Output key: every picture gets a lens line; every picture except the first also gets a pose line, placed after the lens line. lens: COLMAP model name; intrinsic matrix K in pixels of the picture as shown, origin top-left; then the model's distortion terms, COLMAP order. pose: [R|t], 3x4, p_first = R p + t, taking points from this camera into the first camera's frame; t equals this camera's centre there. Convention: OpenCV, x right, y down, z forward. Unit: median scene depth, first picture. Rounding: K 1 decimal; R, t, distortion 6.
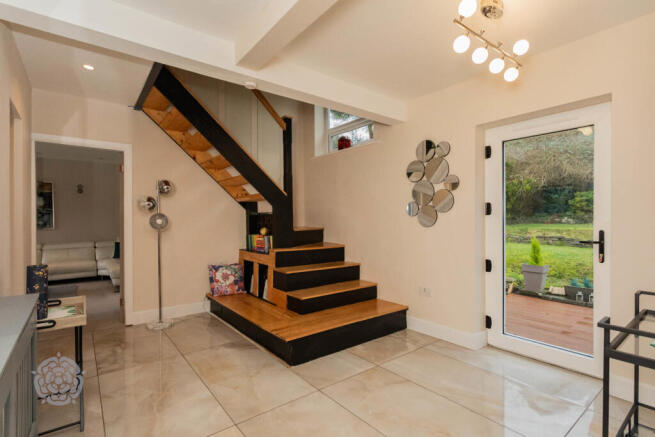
lens RADIAL K [[316.9, 0, 324.7], [0, 316.9, 221.9], [0, 0, 1]] dist [-0.002173, -0.000123]
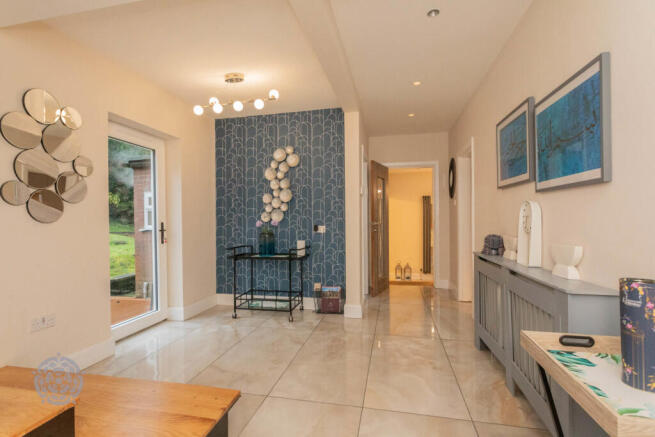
lens RADIAL K [[316.9, 0, 325.1], [0, 316.9, 217.8], [0, 0, 1]] dist [-0.002173, -0.000123]
pose [[-0.647940, 0.006681, 0.761662, -0.788160], [0.005500, 0.999977, -0.004092, 0.016105], [-0.761671, 0.001538, -0.647962, 1.387528]]
